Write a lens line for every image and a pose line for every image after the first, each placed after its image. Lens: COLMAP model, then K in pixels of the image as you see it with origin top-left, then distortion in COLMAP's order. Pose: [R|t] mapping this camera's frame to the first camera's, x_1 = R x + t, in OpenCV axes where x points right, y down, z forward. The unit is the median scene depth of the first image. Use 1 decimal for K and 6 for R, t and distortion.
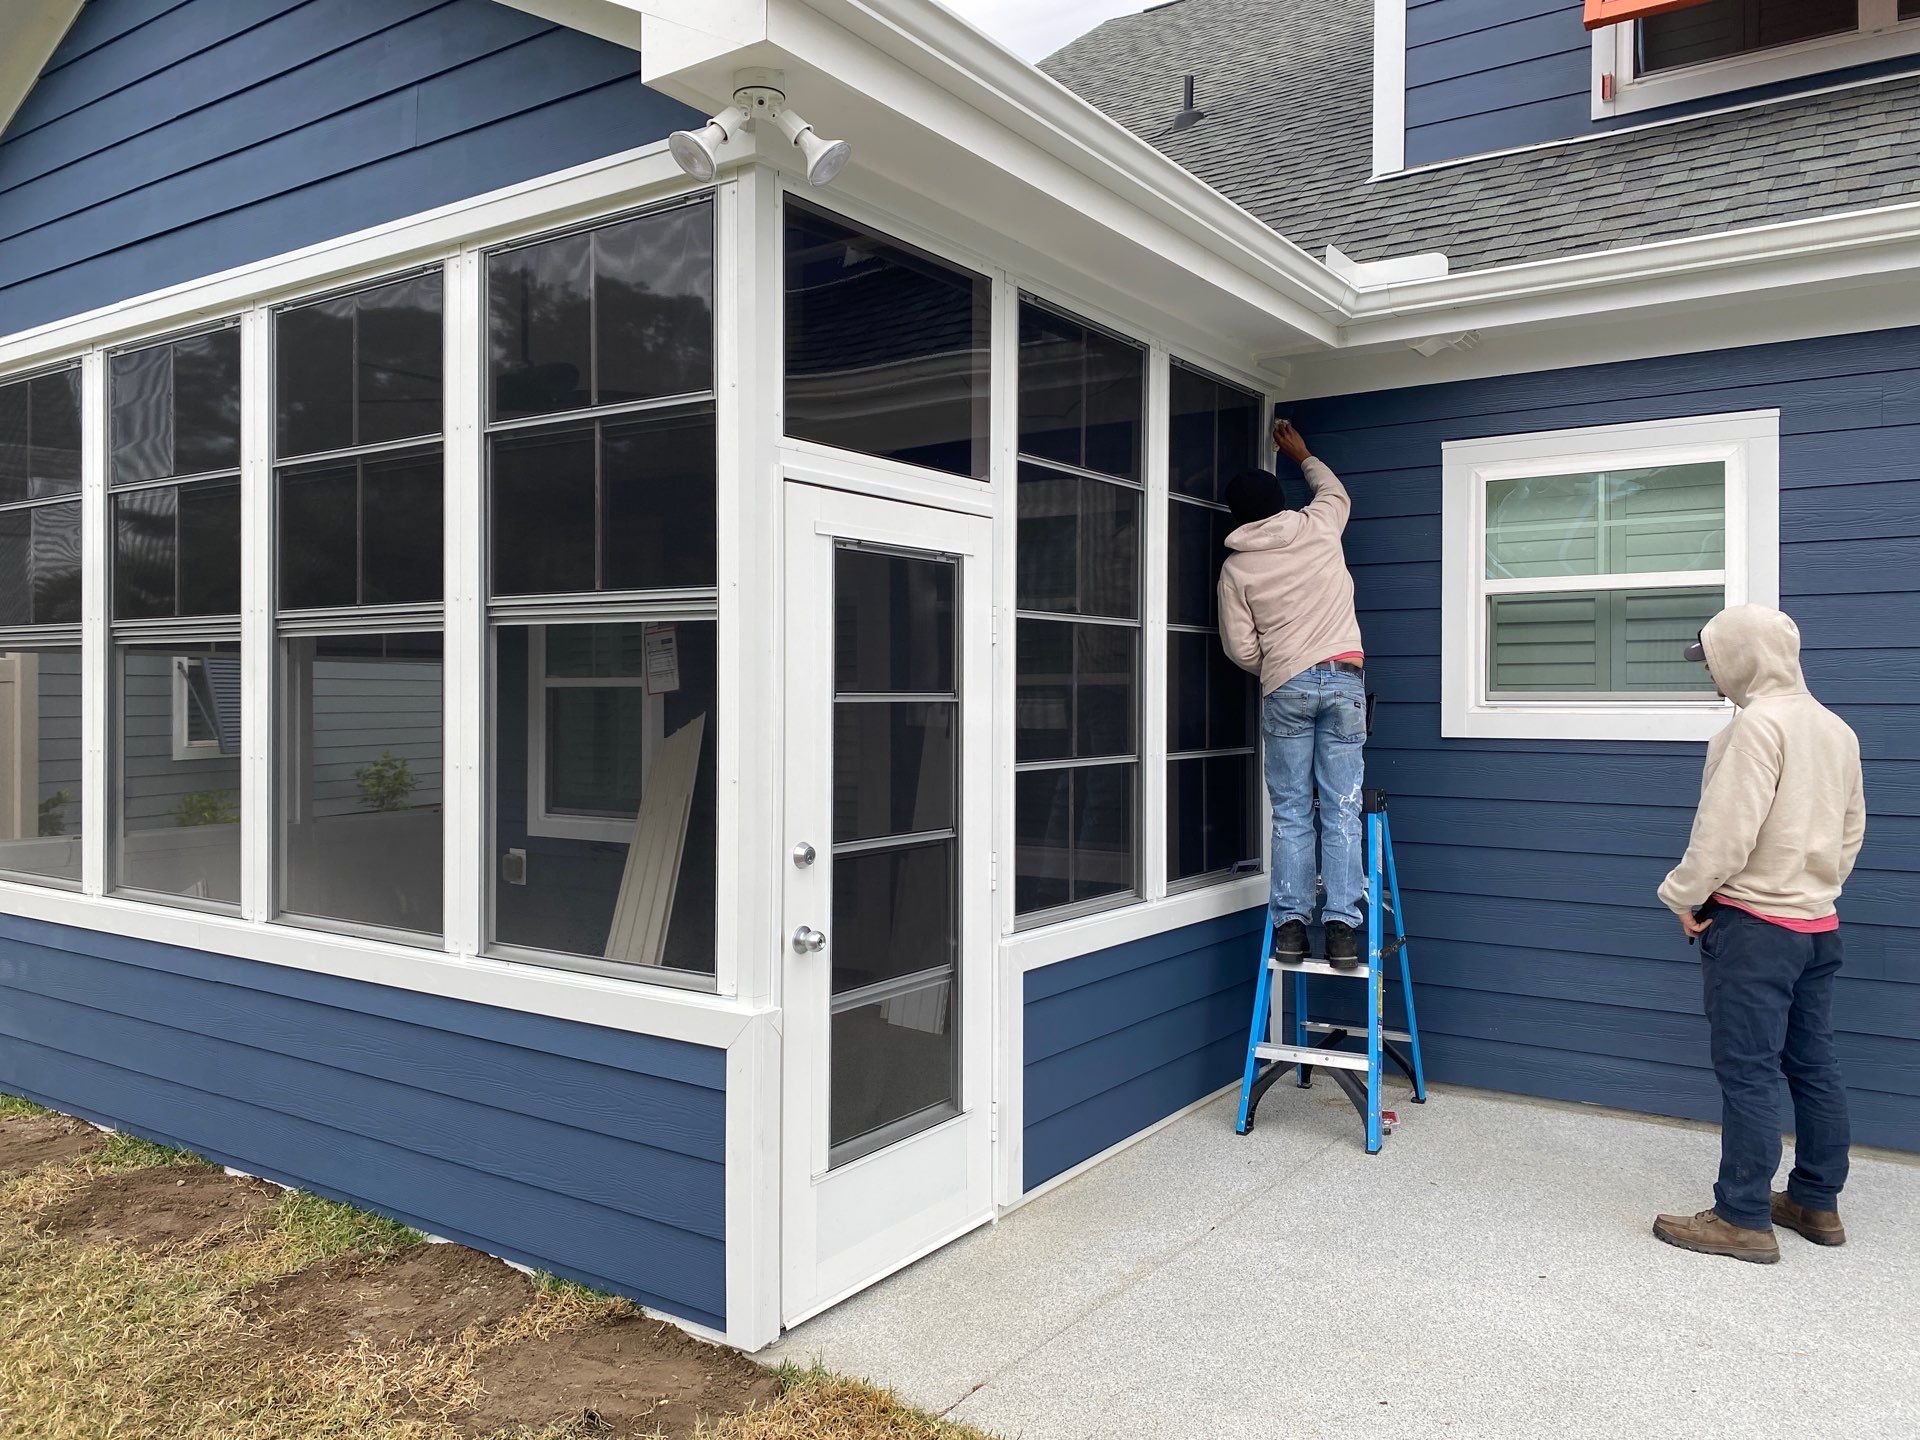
lens RADIAL K [[1480.4, 0, 955.2], [0, 1480.4, 711.9], [0, 0, 1]] dist [0.008187, -0.013131]
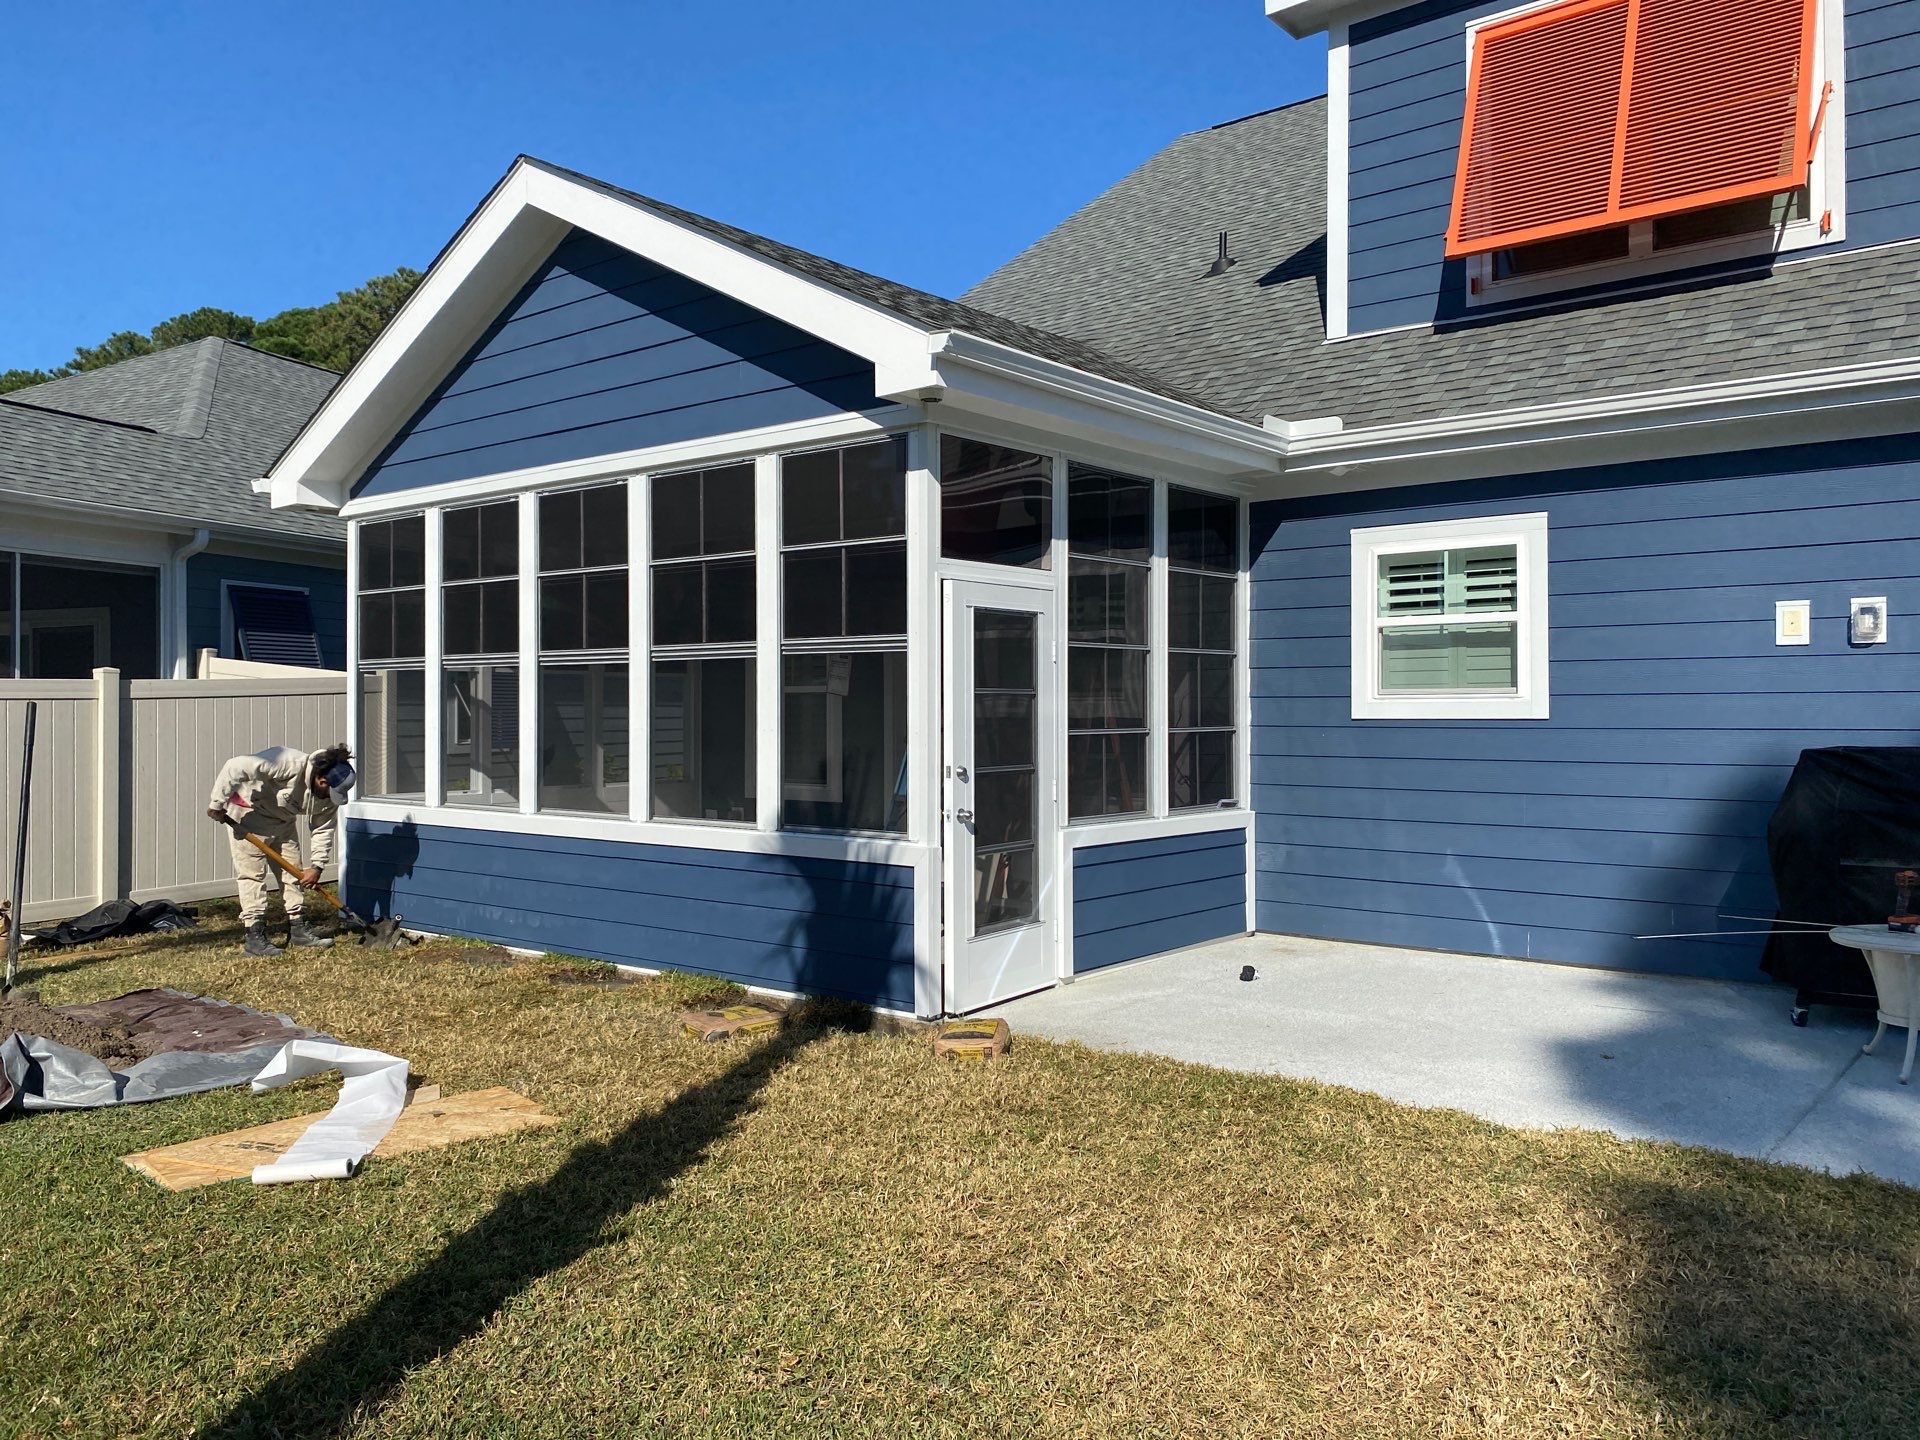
lens RADIAL K [[1482.7, 0, 922.3], [0, 1482.7, 715.6], [0, 0, 1]] dist [0.006397, -0.004711]
pose [[0.994950, -0.002612, -0.100341, 0.042476], [0.002233, 0.999990, -0.003889, 0.023388], [0.100350, 0.003646, 0.994945, -0.731193]]
